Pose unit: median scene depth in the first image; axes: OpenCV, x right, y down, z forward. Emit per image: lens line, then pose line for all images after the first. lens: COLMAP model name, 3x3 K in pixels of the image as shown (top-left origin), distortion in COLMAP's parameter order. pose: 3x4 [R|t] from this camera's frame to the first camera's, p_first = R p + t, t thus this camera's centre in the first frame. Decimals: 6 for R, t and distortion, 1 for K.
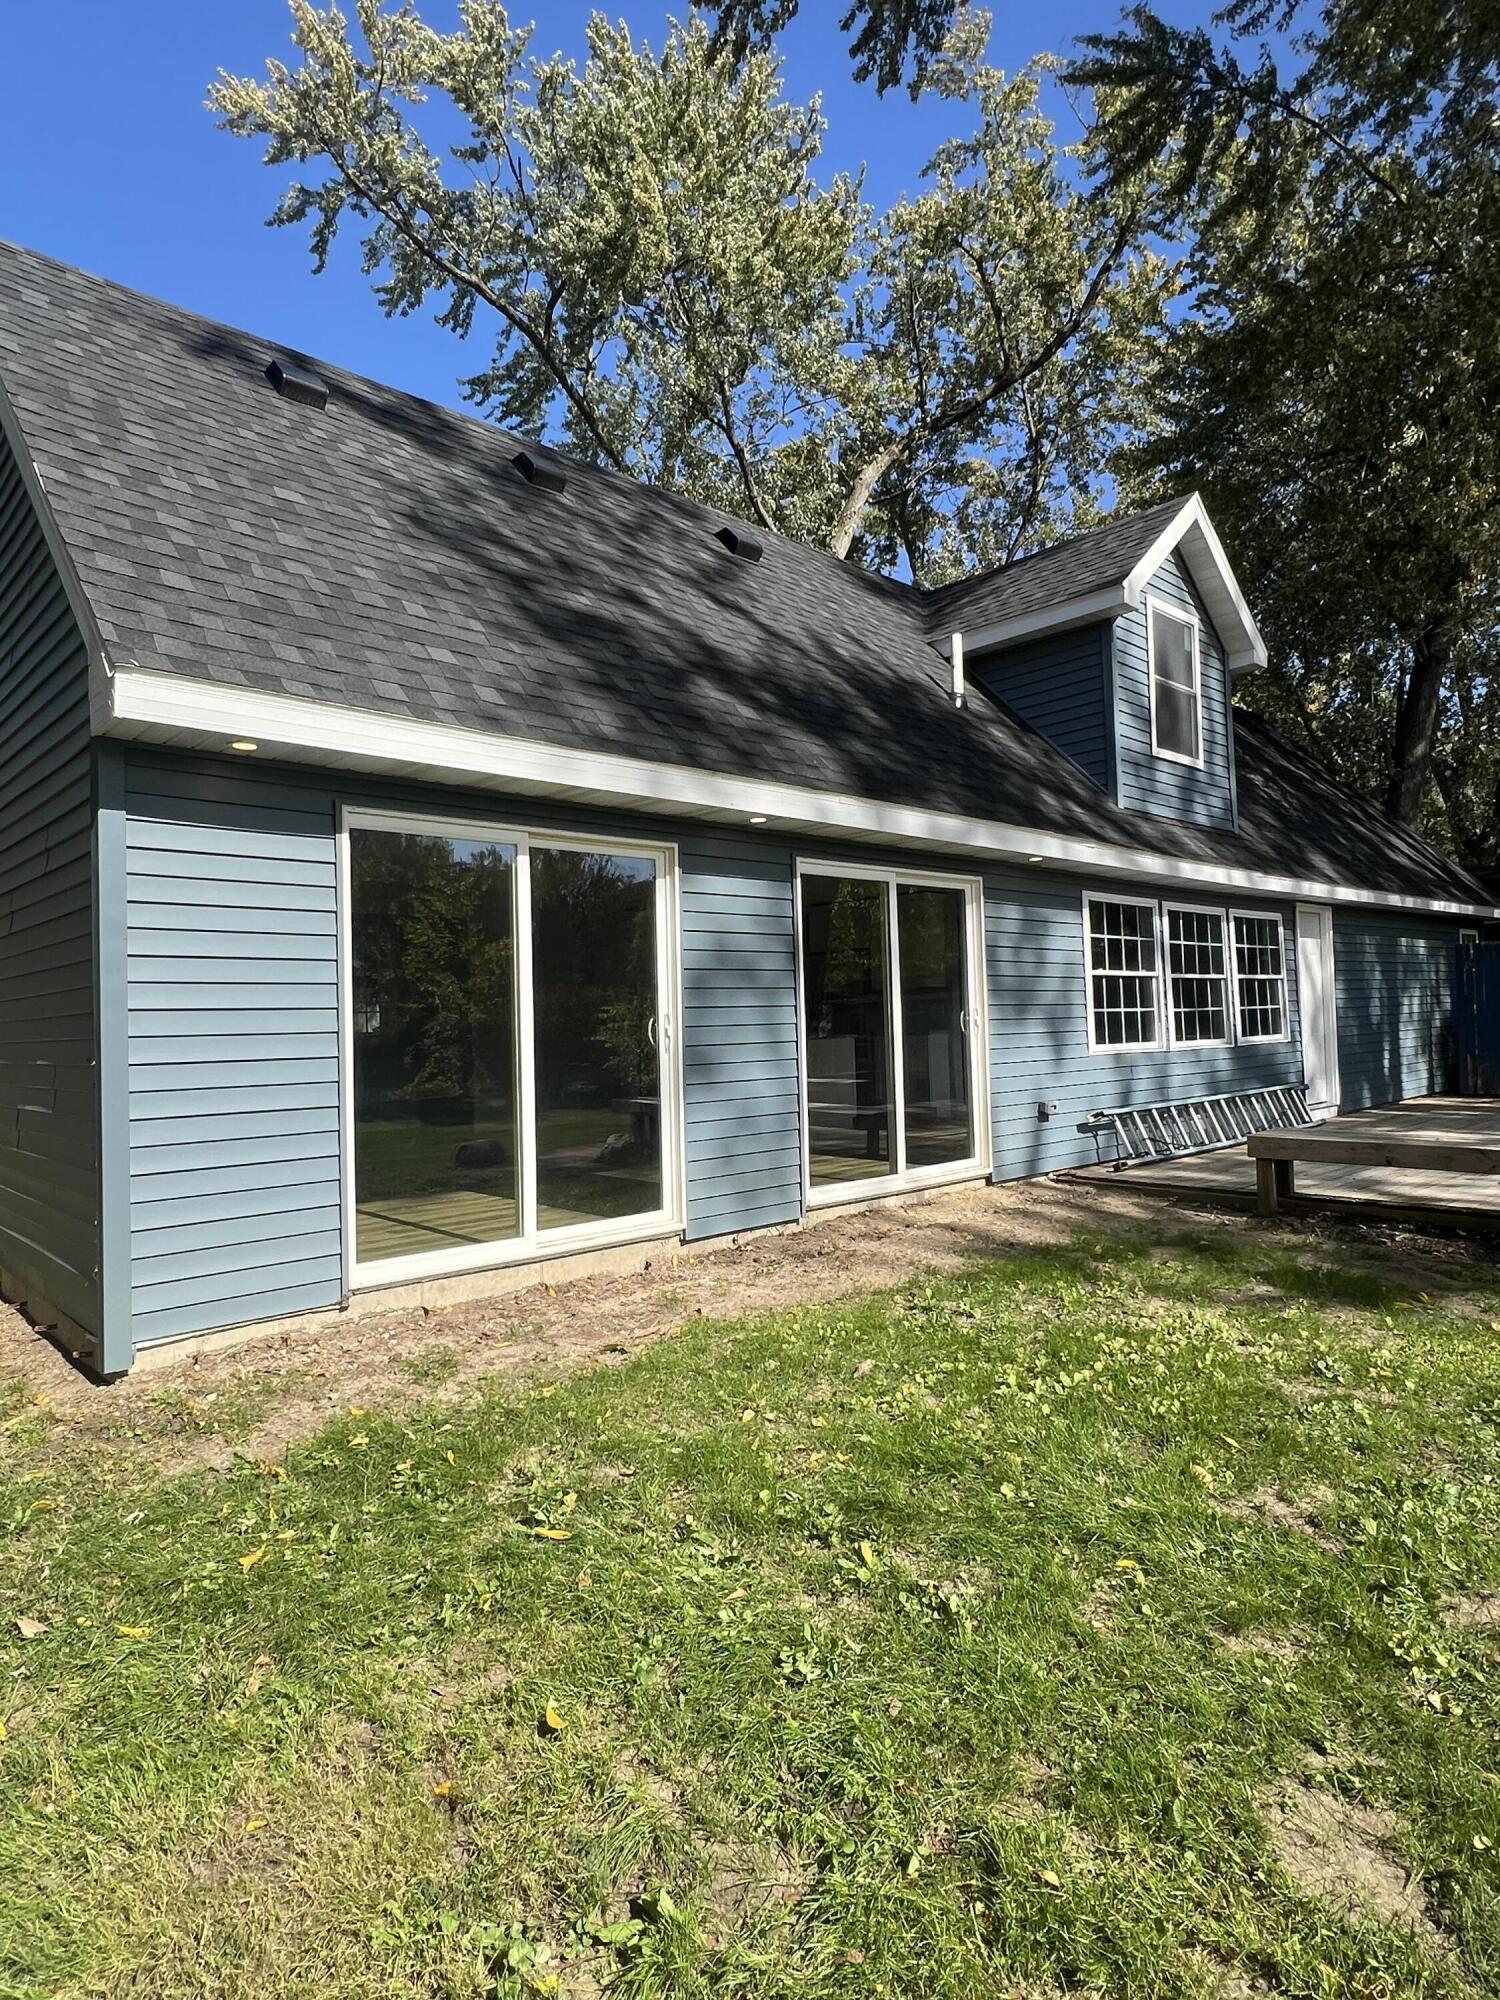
lens RADIAL K [[1136.1, 0, 750.0], [0, 1136.1, 1000.0], [0, 0, 1]] dist [0.002355, -0.001324]
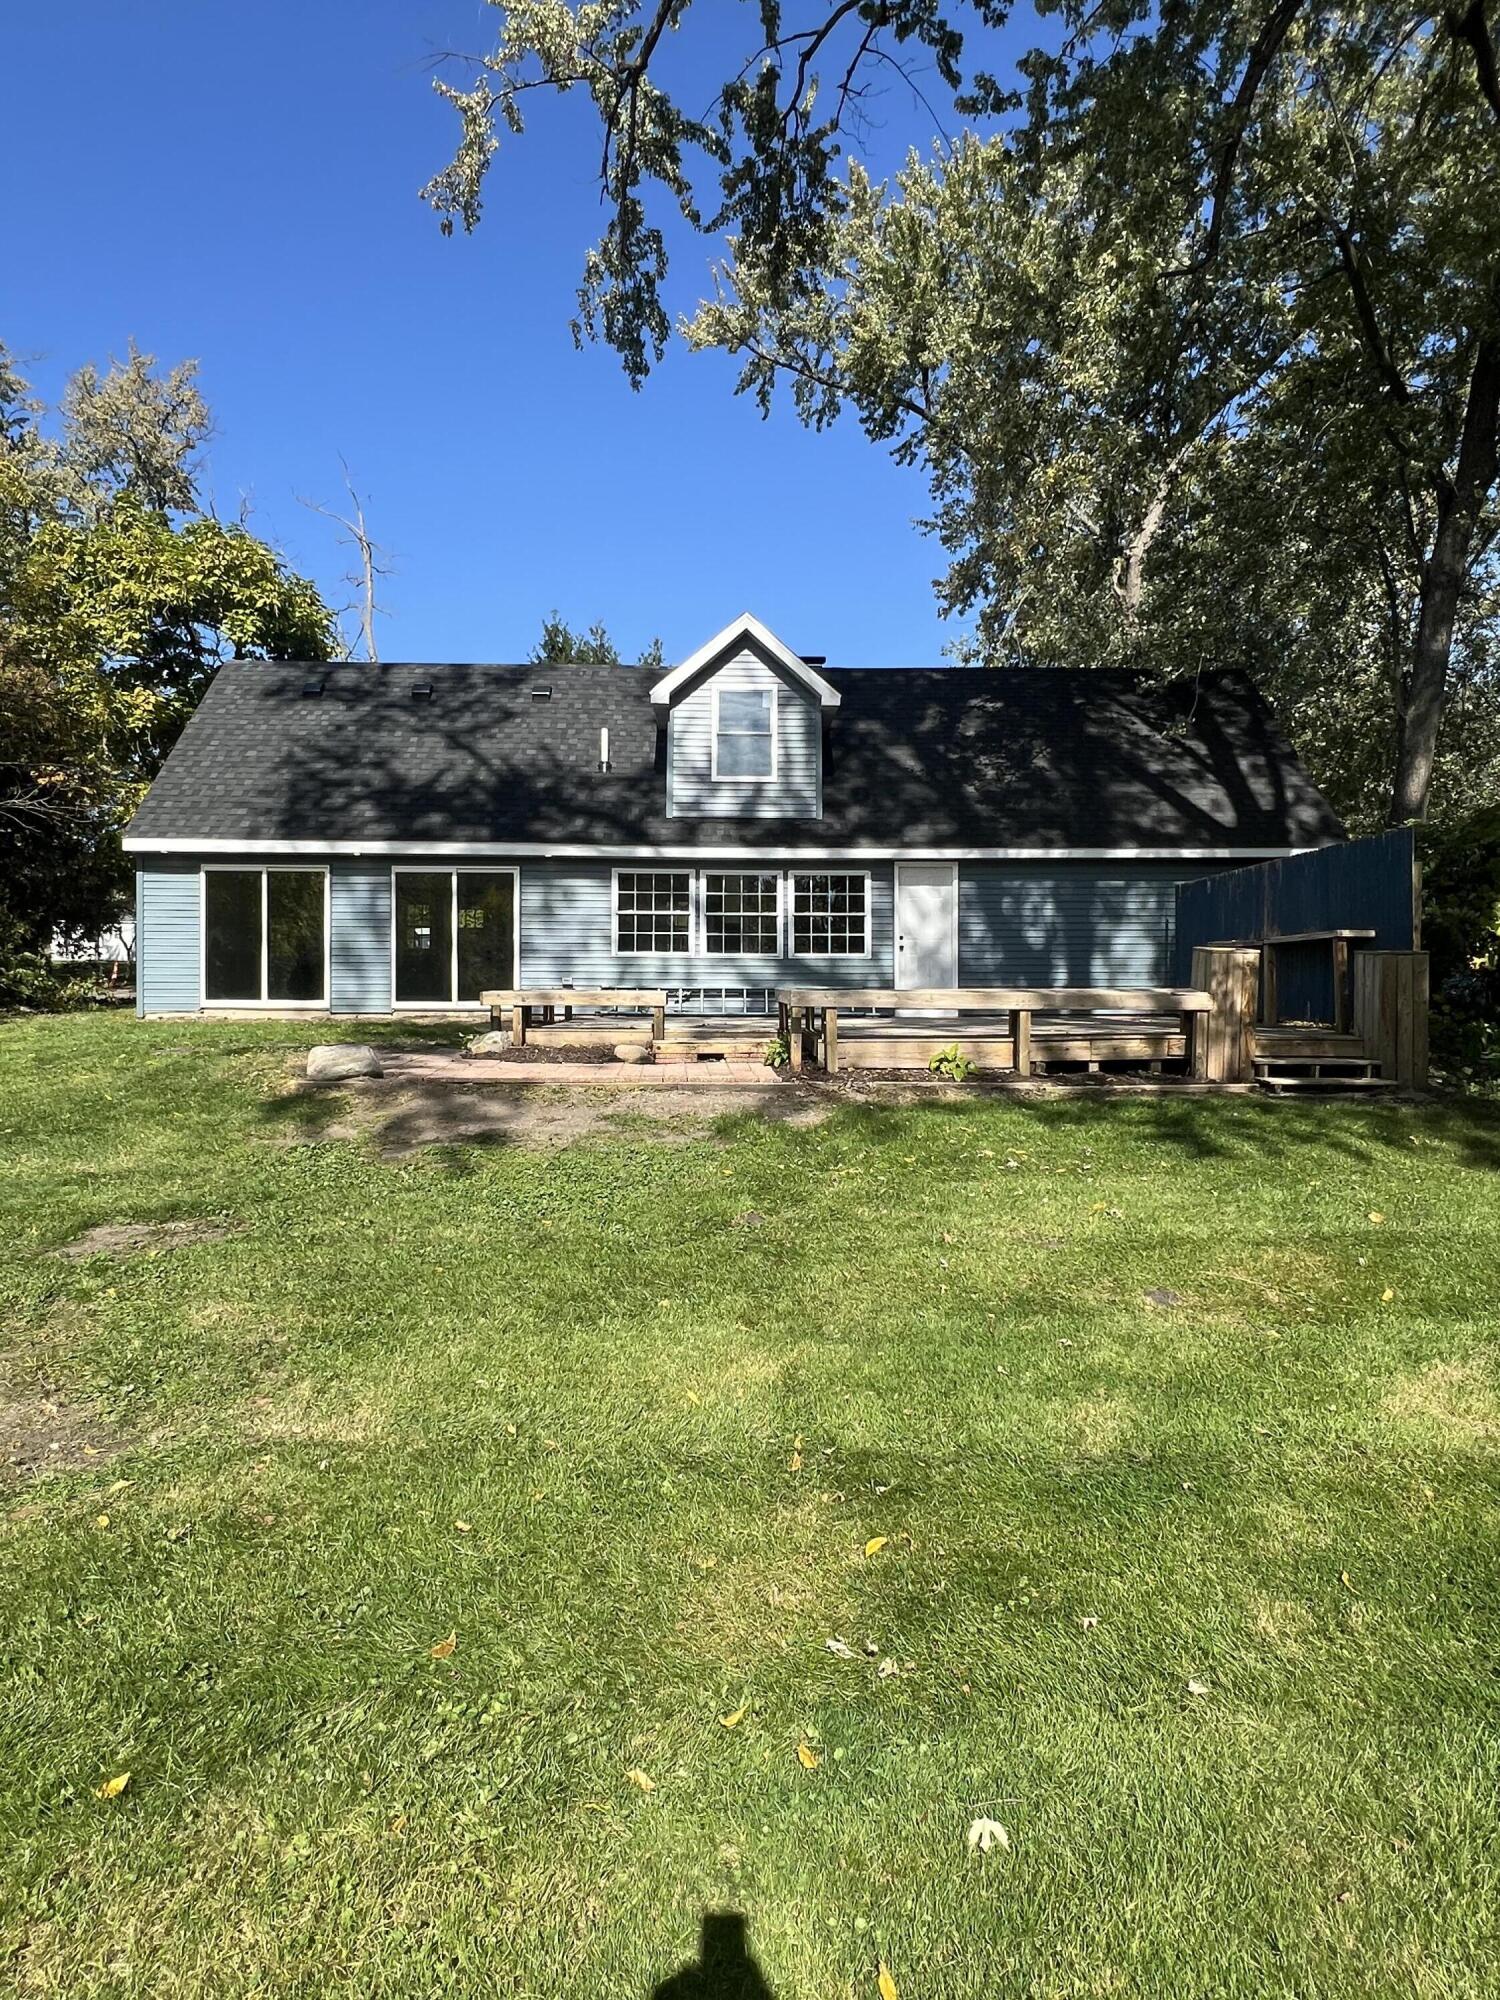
lens RADIAL K [[1136.1, 0, 750.0], [0, 1136.1, 1000.0], [0, 0, 1]] dist [0.002355, -0.001324]
pose [[0.762930, 0.035605, -0.645499, 1.685540], [-0.011164, 0.999059, 0.041911, 0.039546], [0.646384, -0.024769, 0.762610, -0.290086]]
